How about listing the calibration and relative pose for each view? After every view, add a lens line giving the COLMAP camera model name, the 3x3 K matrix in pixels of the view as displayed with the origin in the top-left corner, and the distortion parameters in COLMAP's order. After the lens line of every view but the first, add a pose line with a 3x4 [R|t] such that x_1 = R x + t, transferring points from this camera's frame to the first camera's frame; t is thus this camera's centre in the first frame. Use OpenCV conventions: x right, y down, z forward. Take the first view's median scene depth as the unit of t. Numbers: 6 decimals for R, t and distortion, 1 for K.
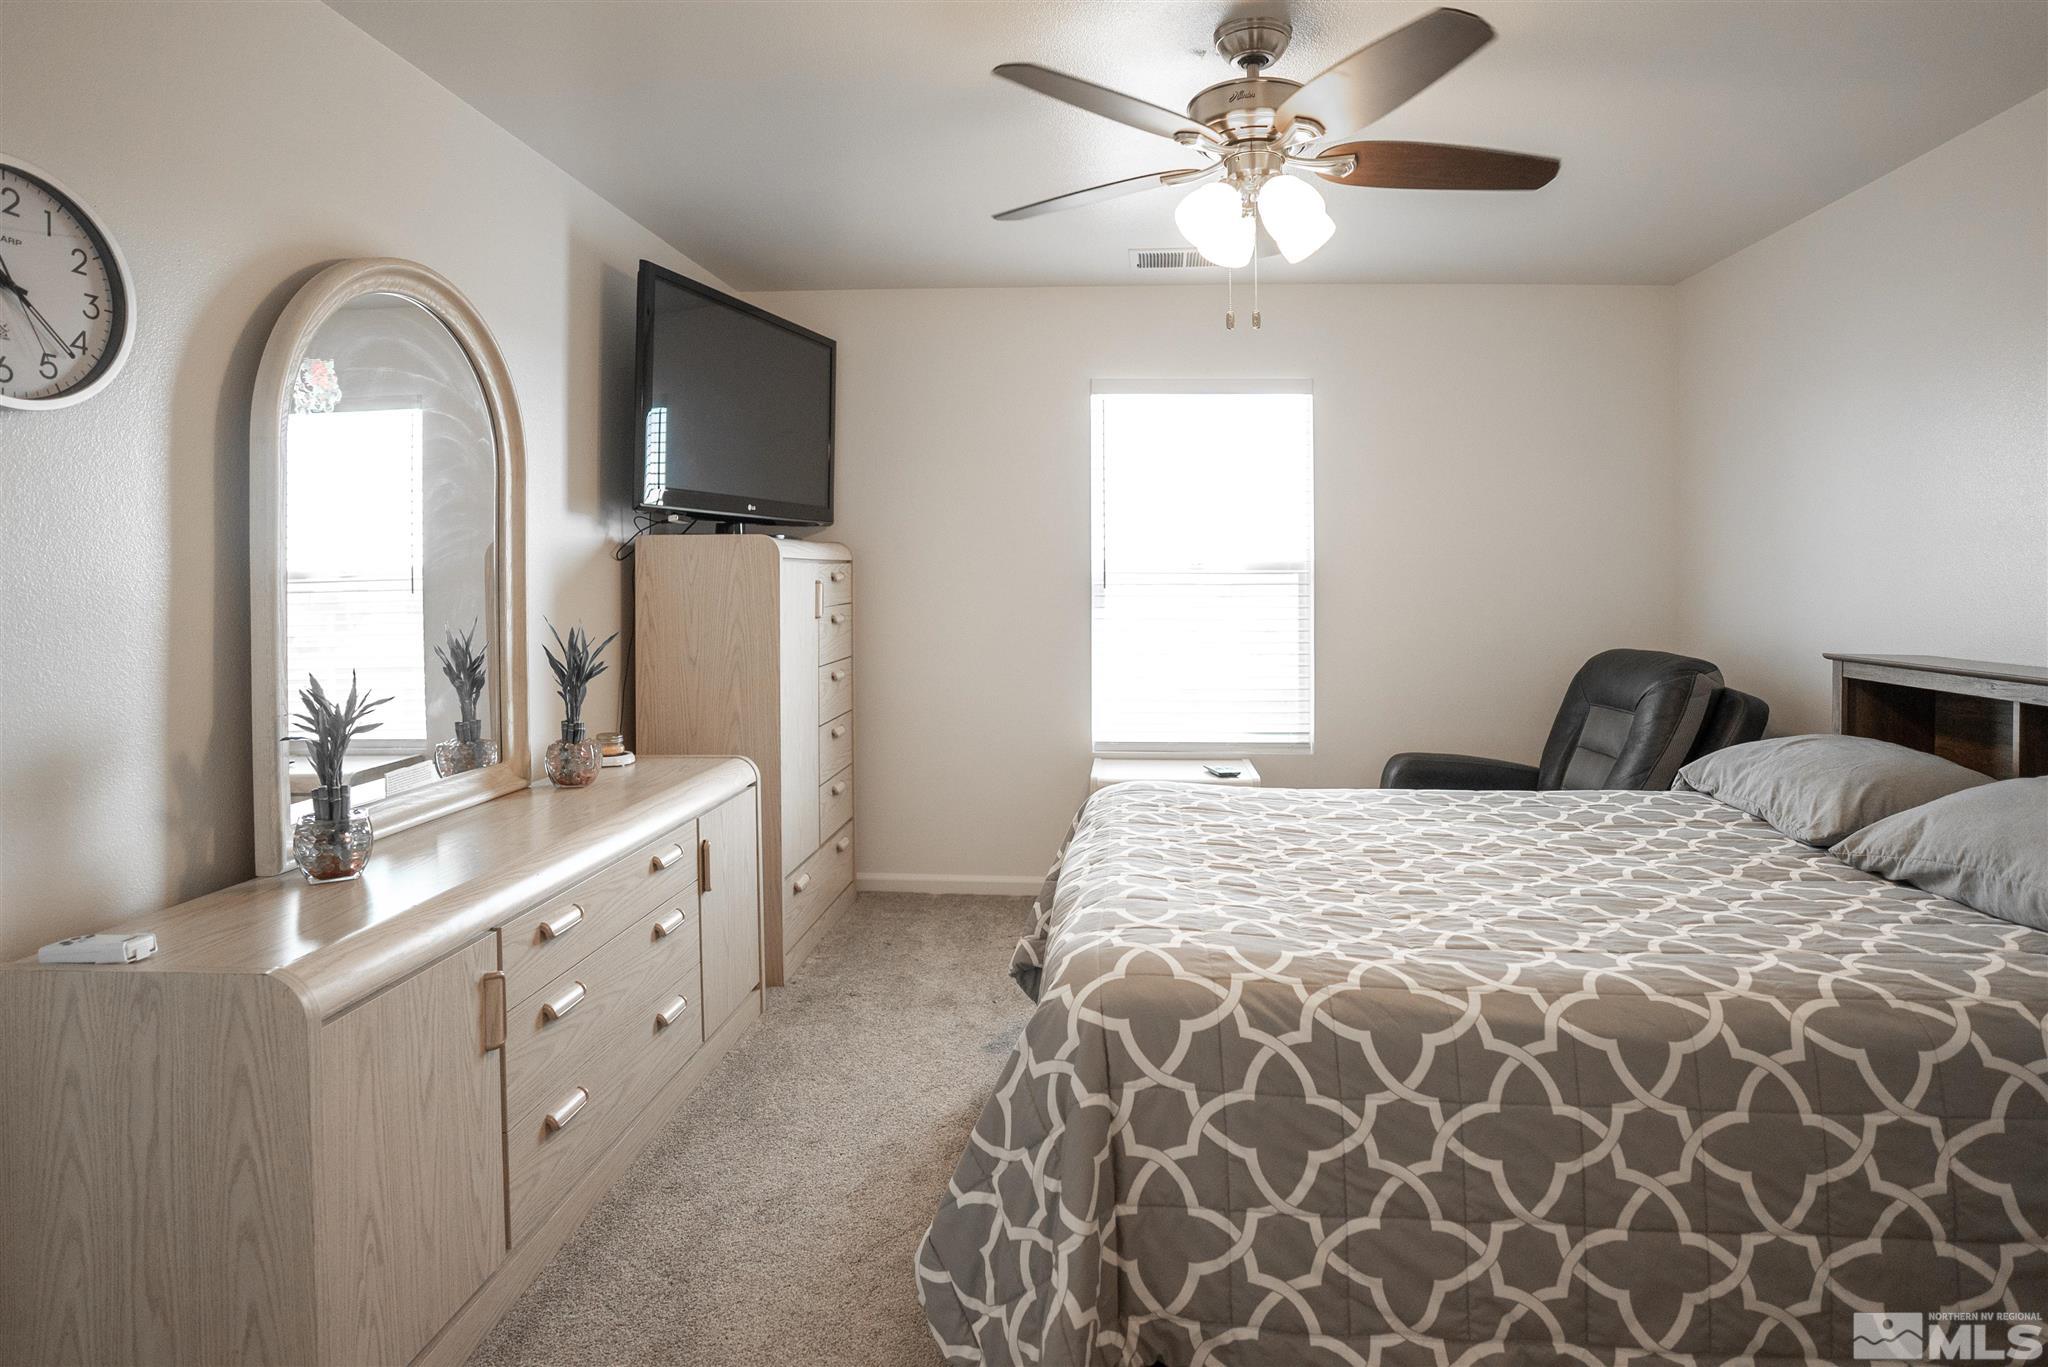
lens RADIAL K [[1119.7, 0, 1079.7], [0, 1119.7, 564.5], [0, 0, 1]] dist [-0.070641, 0.037594]
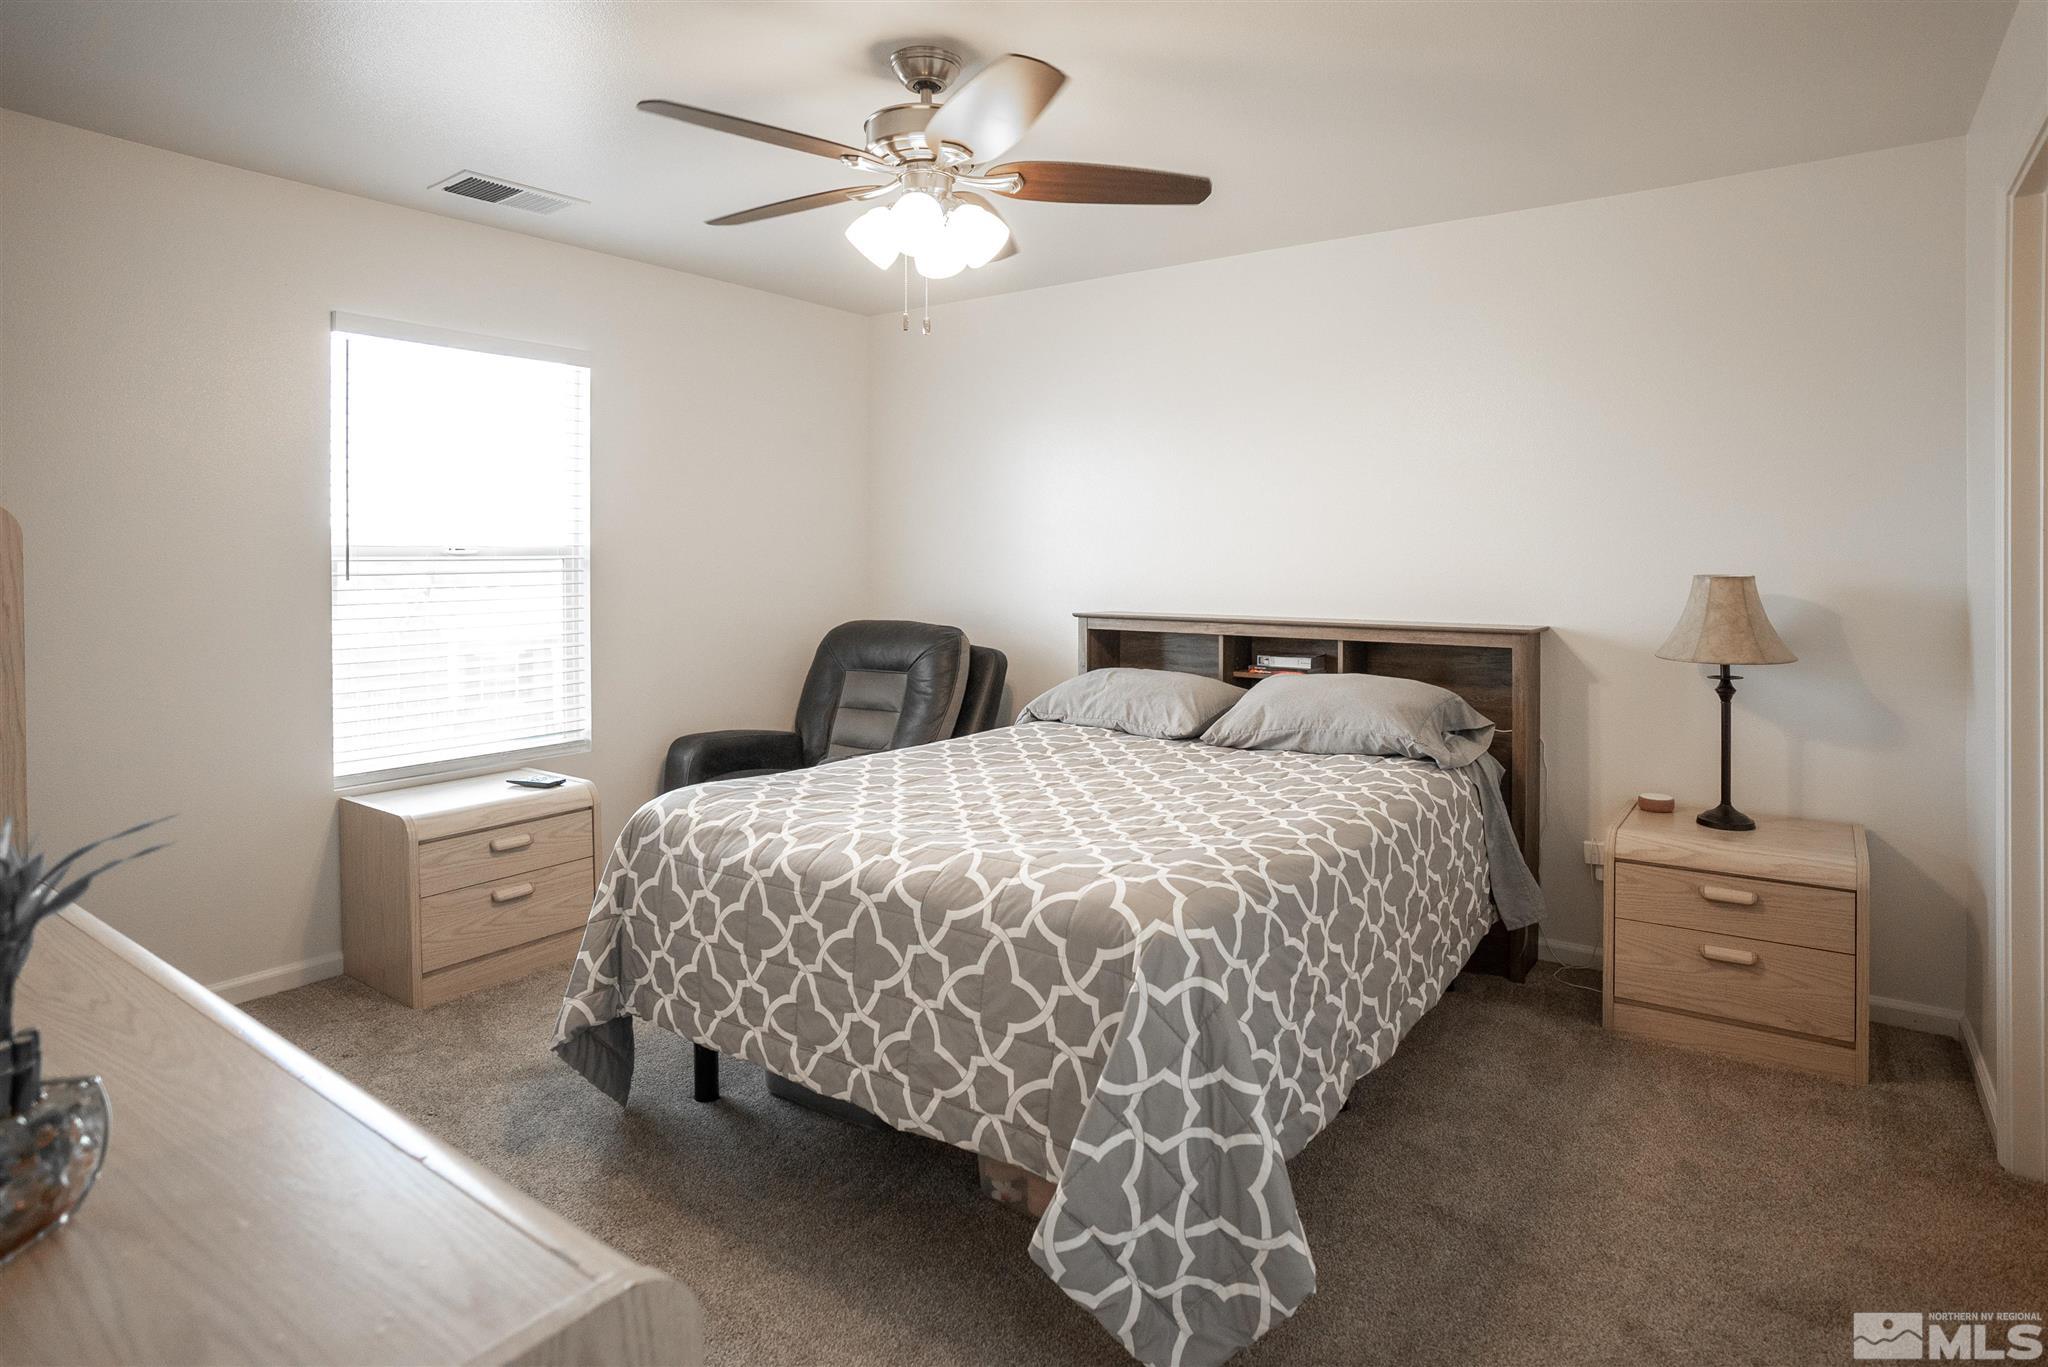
lens RADIAL K [[1123.6, 0, 1075.1], [0, 1123.6, 561.2], [0, 0, 1]] dist [-0.070257, 0.036878]
pose [[0.523722, -0.012546, 0.851797, -0.768600], [-0.000504, 0.999887, 0.015037, -0.009361], [-0.851889, -0.008305, 0.523656, 0.344041]]
